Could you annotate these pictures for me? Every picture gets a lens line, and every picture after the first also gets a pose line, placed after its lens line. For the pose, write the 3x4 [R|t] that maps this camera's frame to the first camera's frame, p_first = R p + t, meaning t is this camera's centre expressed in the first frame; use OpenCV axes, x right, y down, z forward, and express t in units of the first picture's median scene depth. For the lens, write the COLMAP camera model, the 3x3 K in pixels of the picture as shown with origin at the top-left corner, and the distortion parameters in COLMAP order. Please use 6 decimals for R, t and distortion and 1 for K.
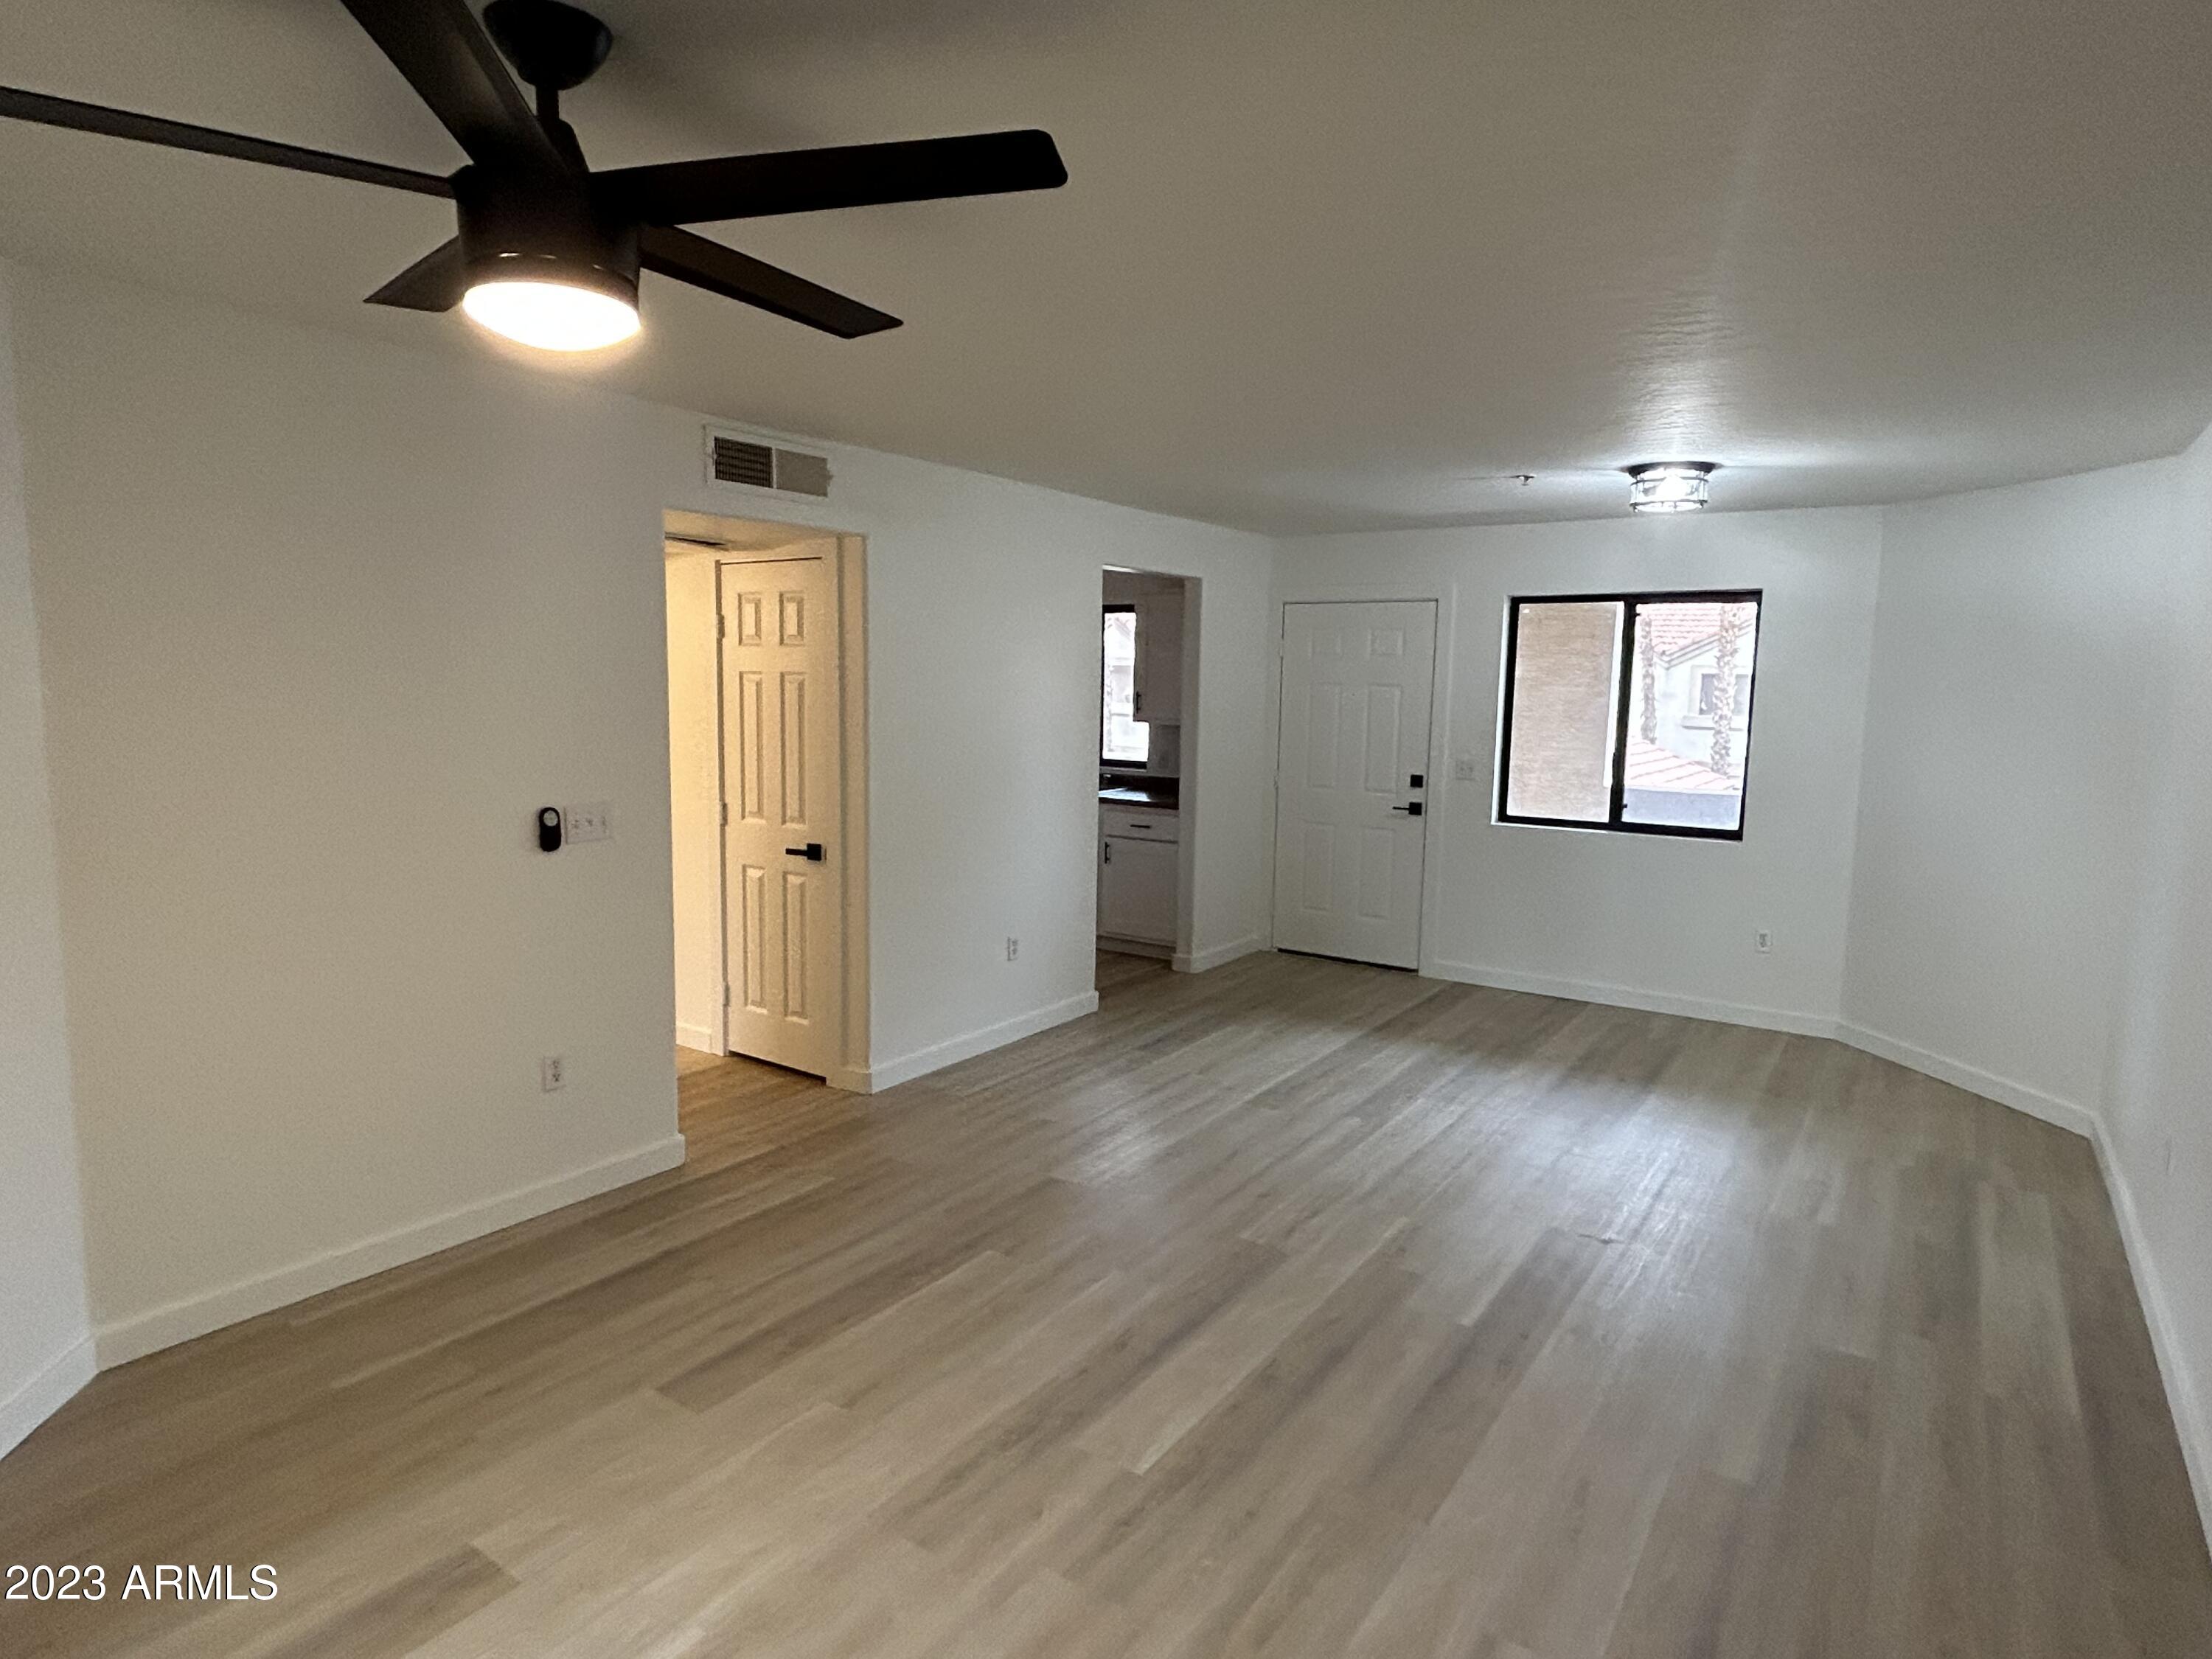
lens RADIAL K [[1243.4, 0, 1104.0], [0, 1243.4, 830.5], [0, 0, 1]] dist [0.003840, 0.000967]
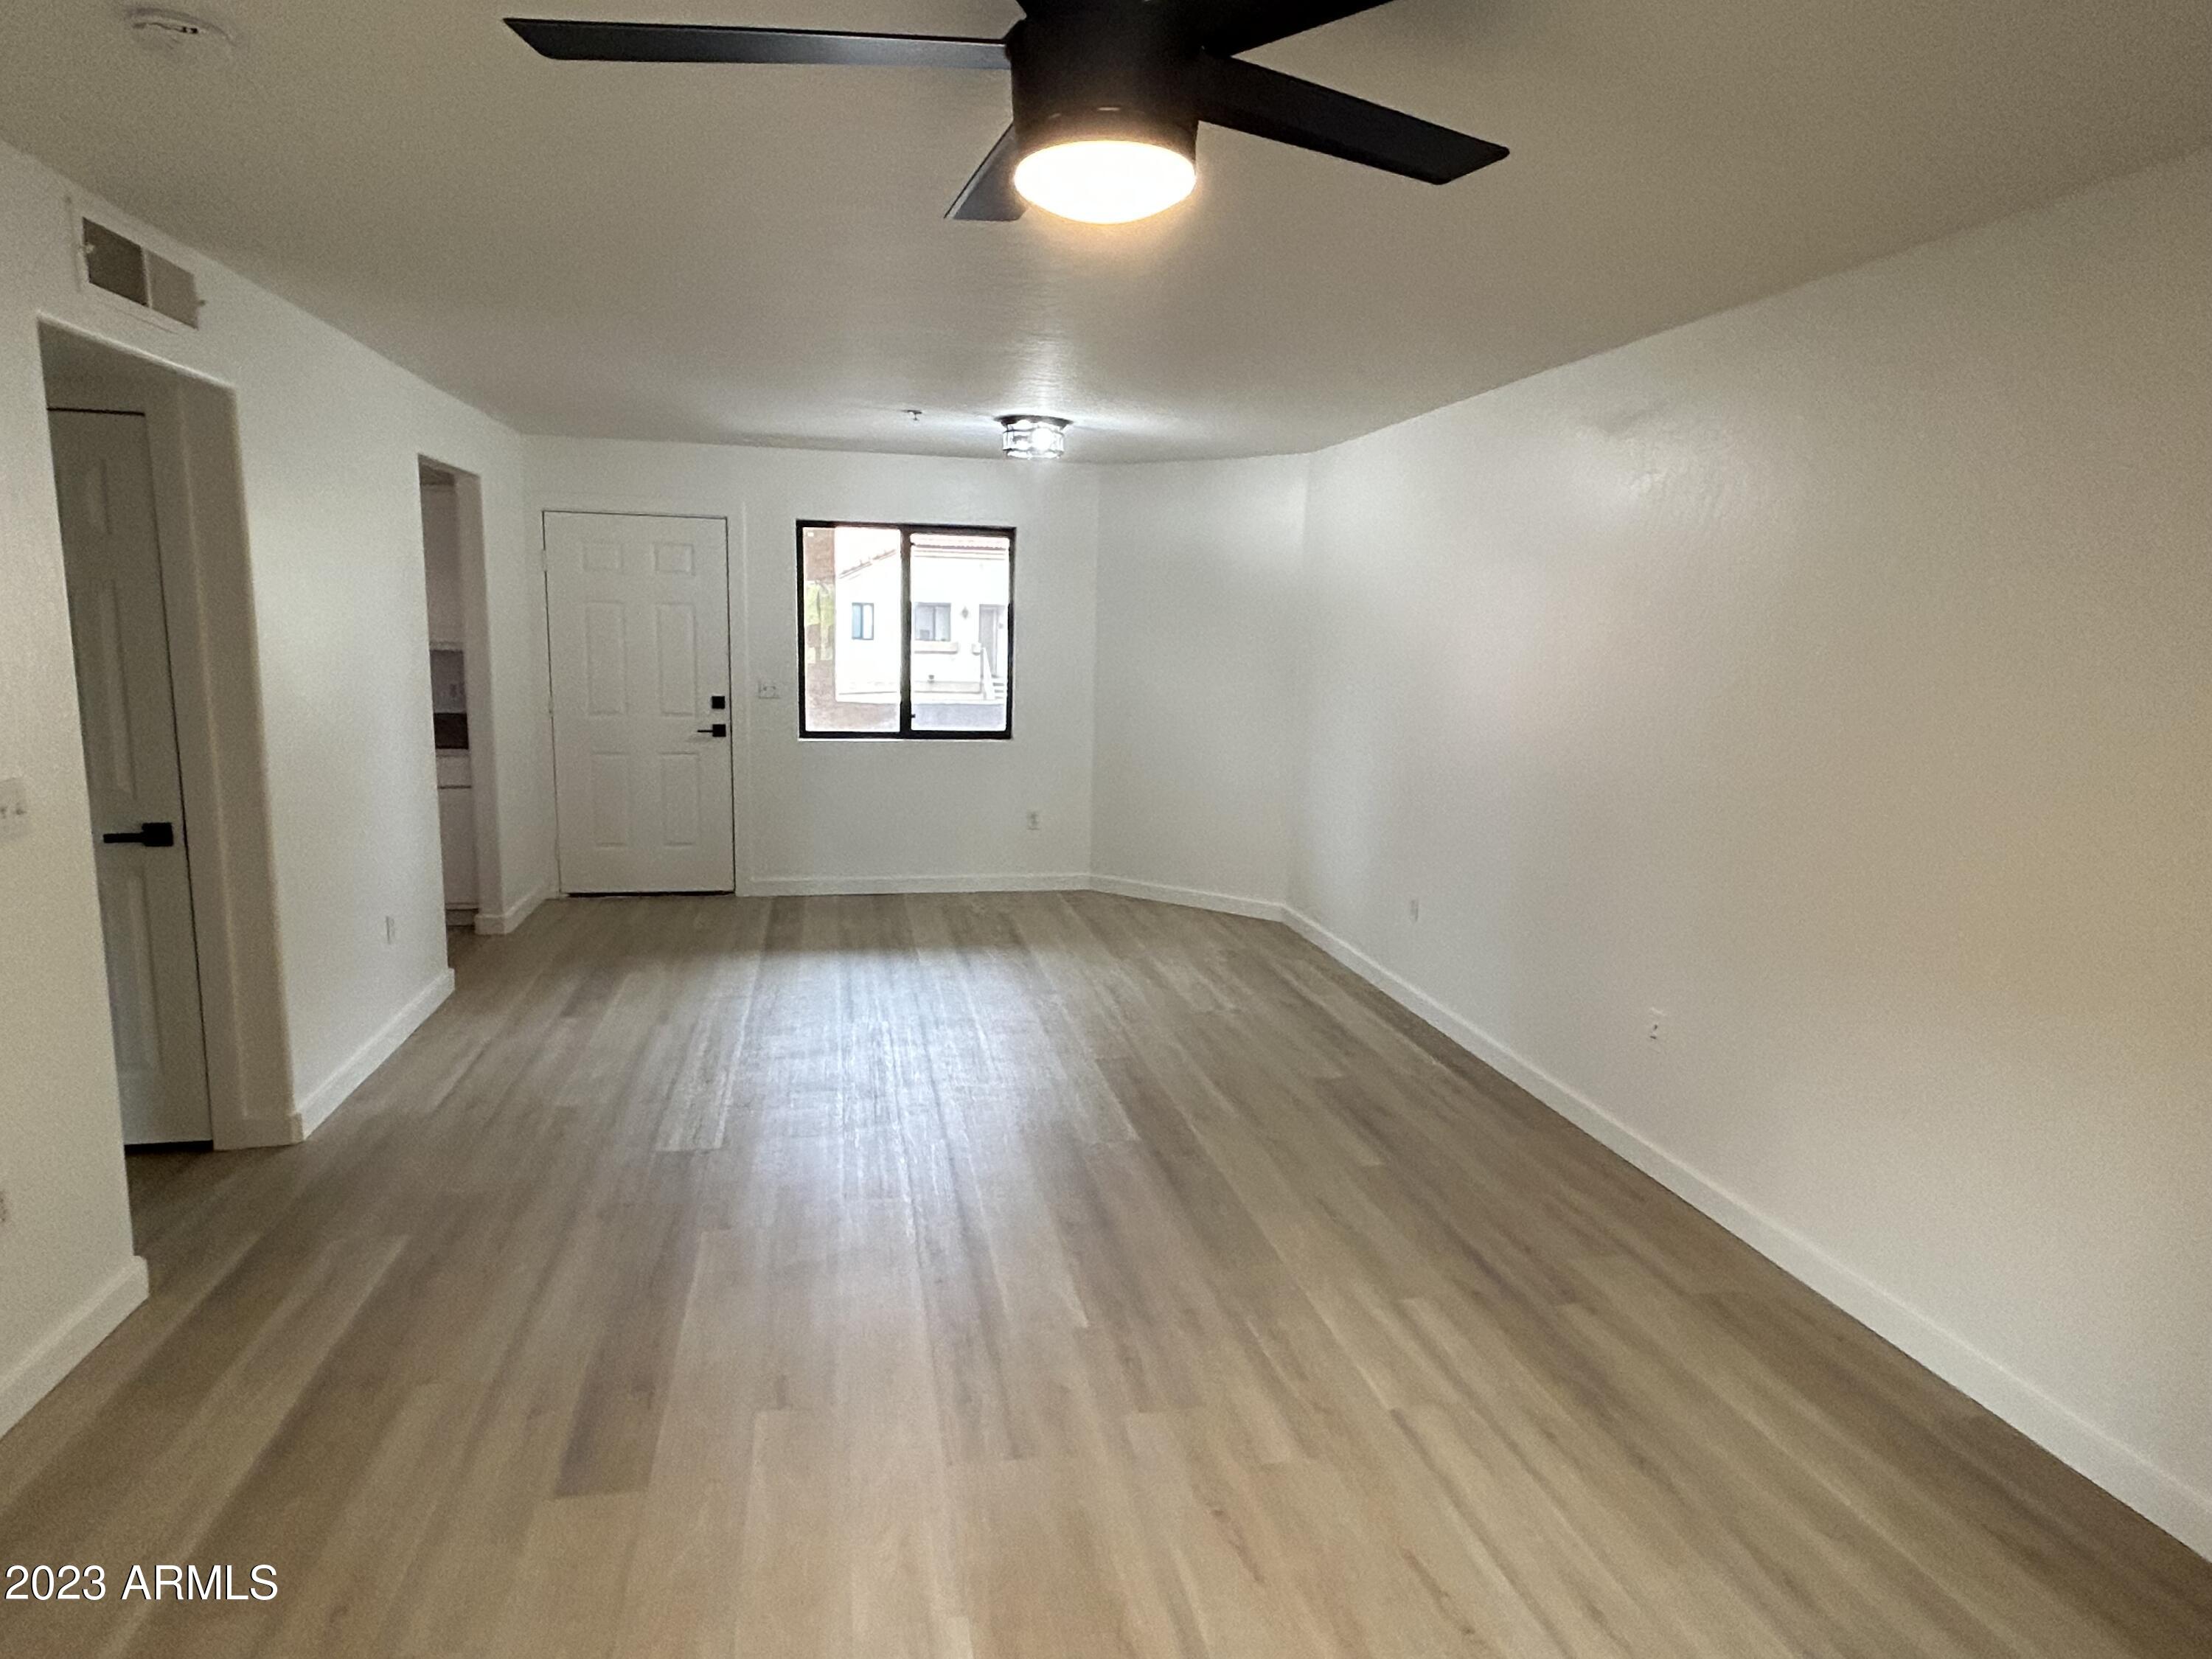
lens RADIAL K [[1254.7, 0, 1100.2], [0, 1254.7, 828.9], [0, 0, 1]] dist [0.000429, -0.001103]
pose [[0.691815, -0.116799, 0.712566, -0.362654], [0.074534, 0.993111, 0.090419, -0.010322], [-0.718217, -0.009443, 0.695755, 0.115773]]
